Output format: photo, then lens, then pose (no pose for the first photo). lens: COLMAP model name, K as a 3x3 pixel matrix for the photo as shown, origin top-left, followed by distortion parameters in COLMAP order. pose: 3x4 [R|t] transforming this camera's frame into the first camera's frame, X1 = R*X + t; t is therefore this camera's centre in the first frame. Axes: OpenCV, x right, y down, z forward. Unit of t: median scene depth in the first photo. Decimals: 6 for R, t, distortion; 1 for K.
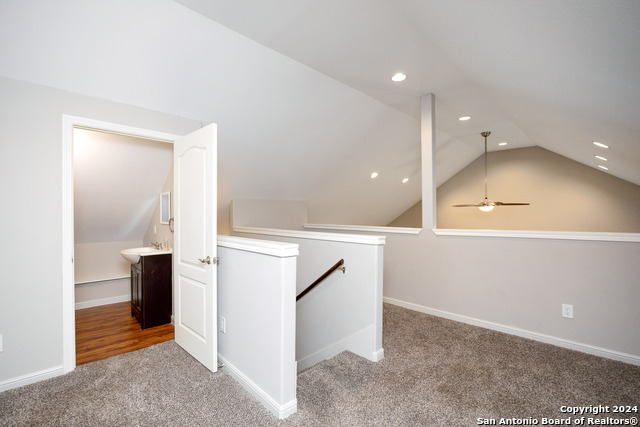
lens RADIAL K [[280.7, 0, 313.6], [0, 280.7, 212.9], [0, 0, 1]] dist [-0.012029, 0.002045]
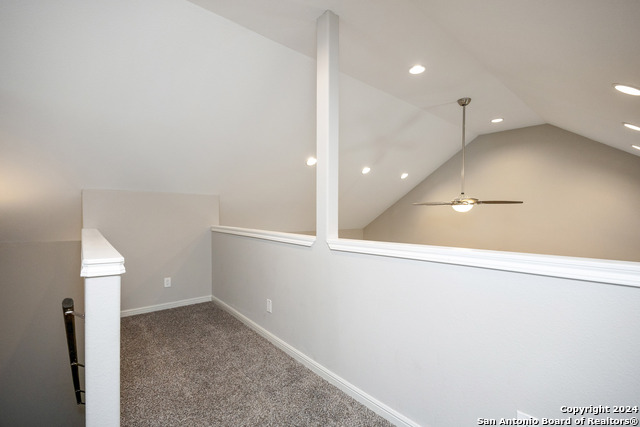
lens RADIAL K [[280.7, 0, 322.1], [0, 280.7, 217.1], [0, 0, 1]] dist [-0.012029, 0.002045]
pose [[0.998092, 0.016915, -0.059379, 0.336409], [-0.016203, 0.999791, 0.012446, 0.004233], [0.059577, -0.011460, 0.998158, 0.302382]]
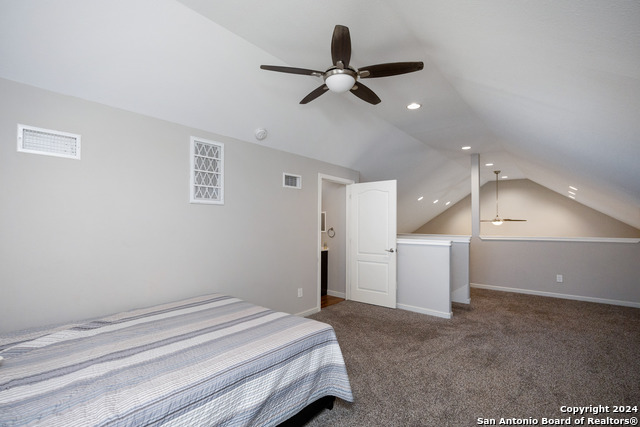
lens RADIAL K [[280.7, 0, 322.3], [0, 280.7, 221.6], [0, 0, 1]] dist [-0.012029, 0.002045]
pose [[0.995552, 0.006244, 0.094008, -0.463189], [-0.005199, 0.999922, -0.011348, -0.002027], [-0.094071, 0.010809, 0.995507, -0.392435]]
